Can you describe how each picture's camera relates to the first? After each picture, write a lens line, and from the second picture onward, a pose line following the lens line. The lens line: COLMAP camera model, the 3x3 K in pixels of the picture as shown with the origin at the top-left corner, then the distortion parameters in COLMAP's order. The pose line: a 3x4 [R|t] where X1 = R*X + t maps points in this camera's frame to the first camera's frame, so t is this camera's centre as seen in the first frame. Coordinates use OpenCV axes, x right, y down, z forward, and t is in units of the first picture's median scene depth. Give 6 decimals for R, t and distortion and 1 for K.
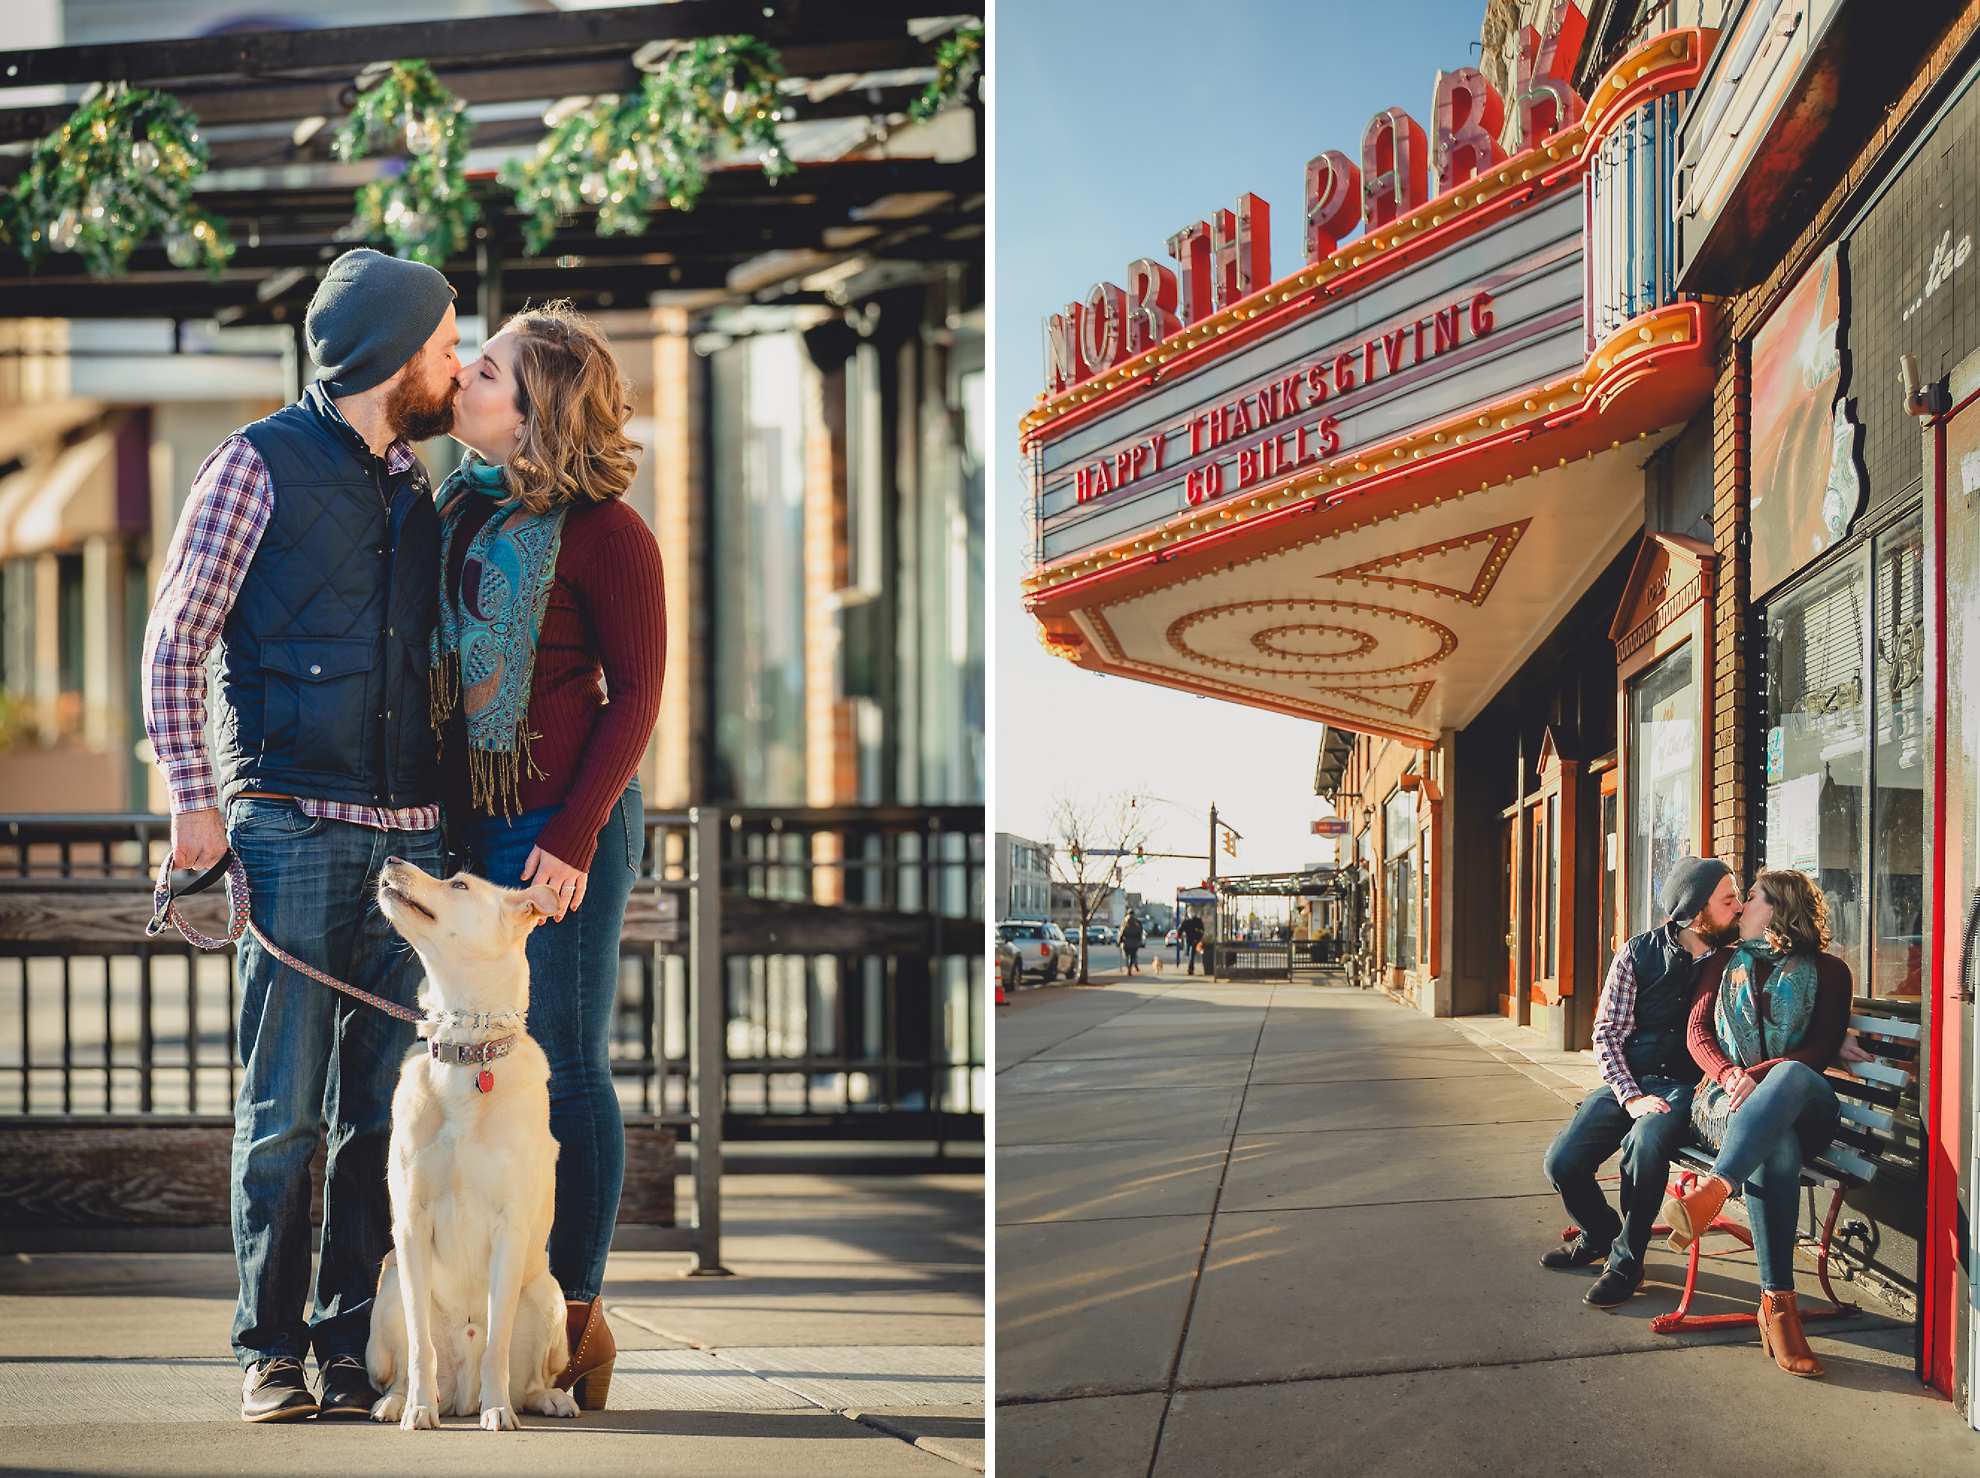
lens RADIAL K [[13762.8, 0, 990.0], [0, 13762.8, 738.9], [0, 0, 1]] dist [-0.396662, 0.000000]
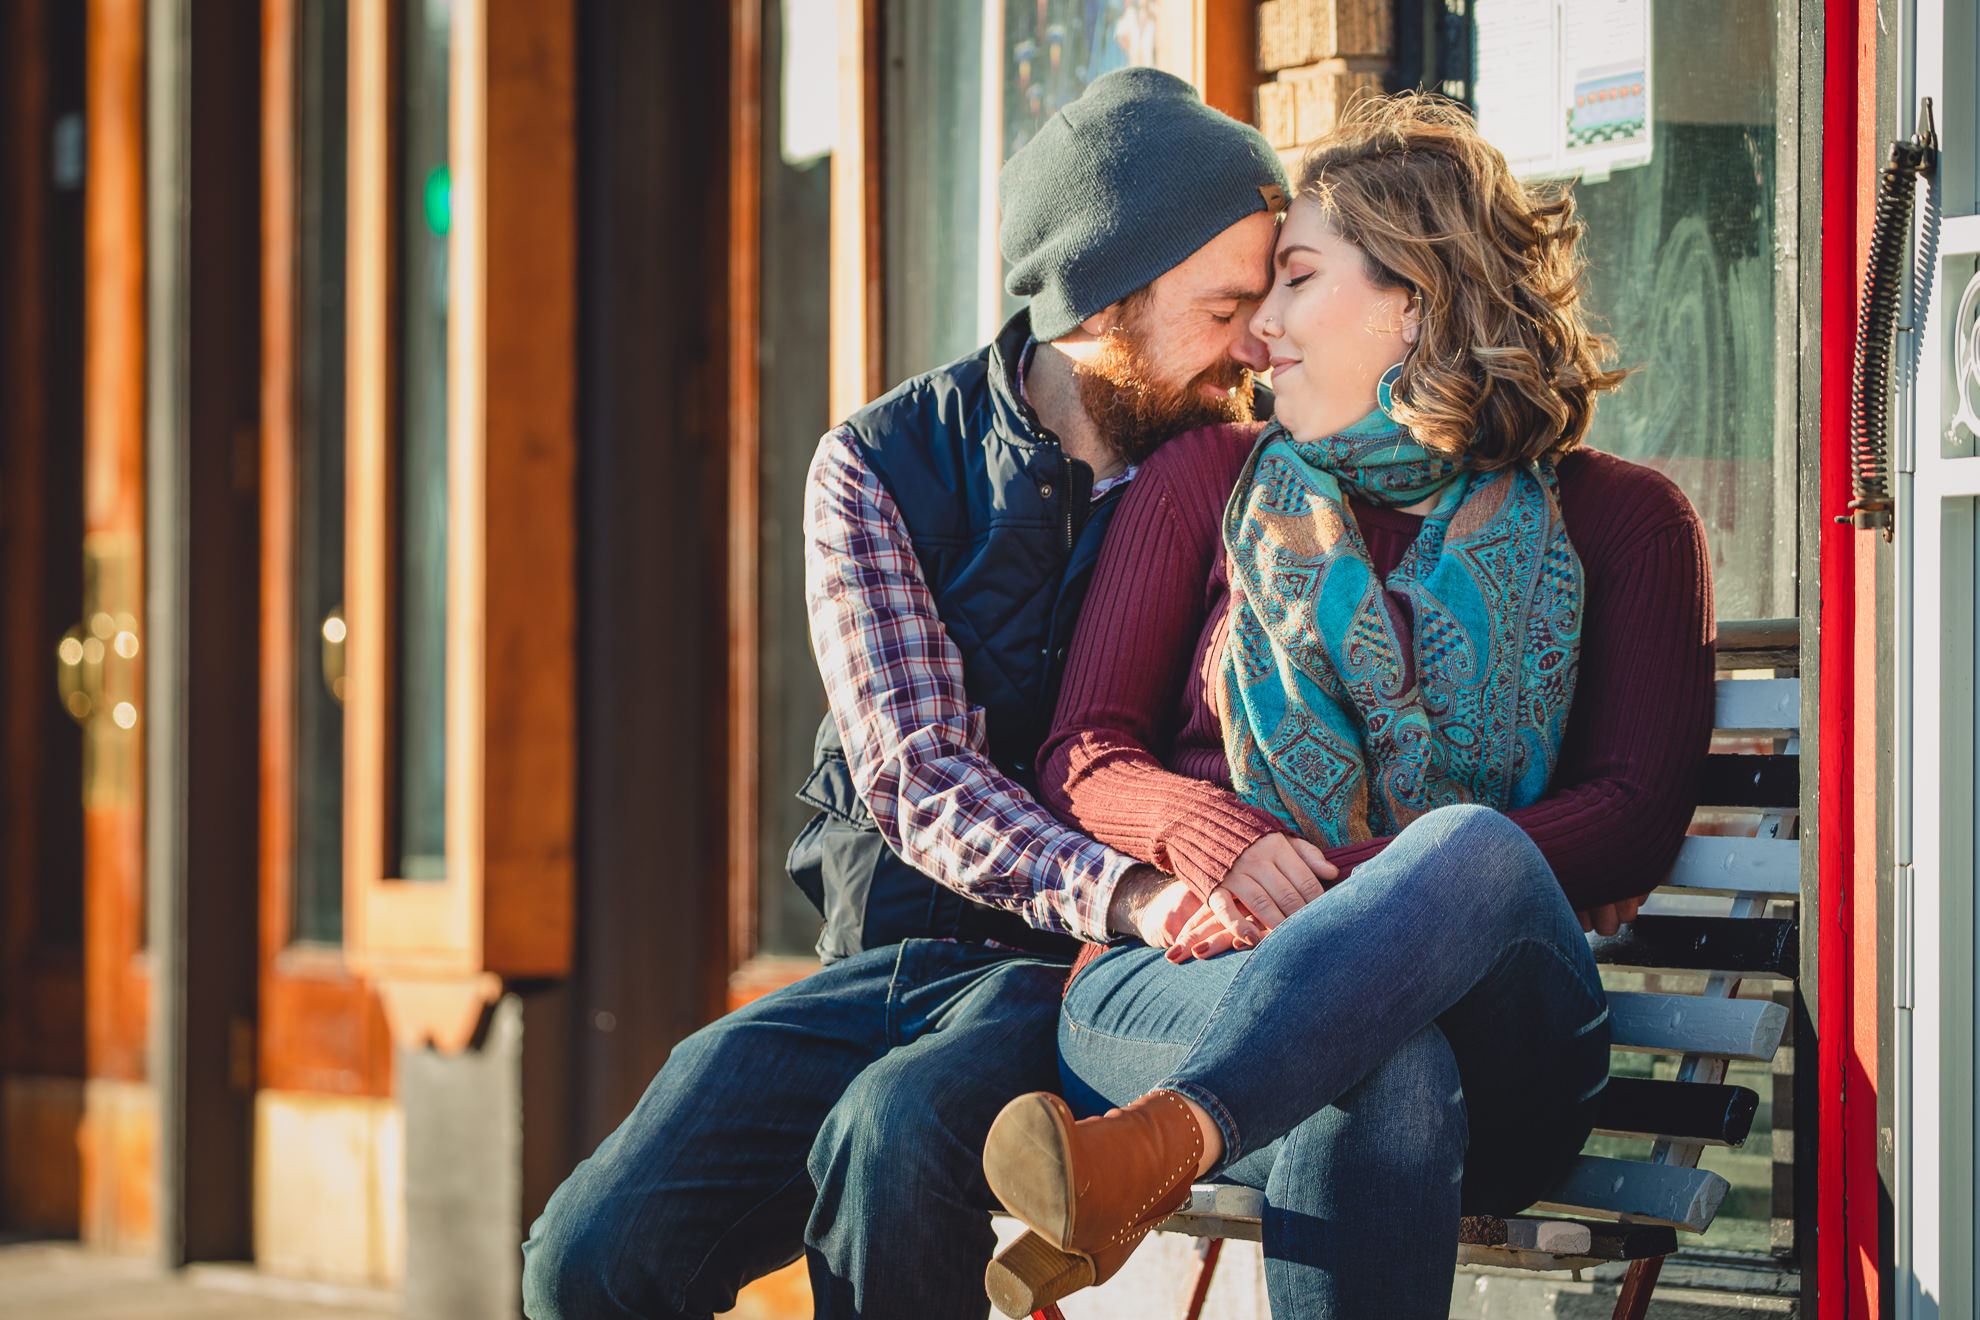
lens RADIAL K [[11370.9, 0, 990.1], [0, 11370.9, 660.0], [0, 0, 1]] dist [-0.111279, 0.000000]
pose [[0.997361, 0.006837, 0.072278, 0.034713], [-0.011275, 0.998064, 0.061171, 0.006866], [-0.071720, -0.061825, 0.995507, 0.801160]]
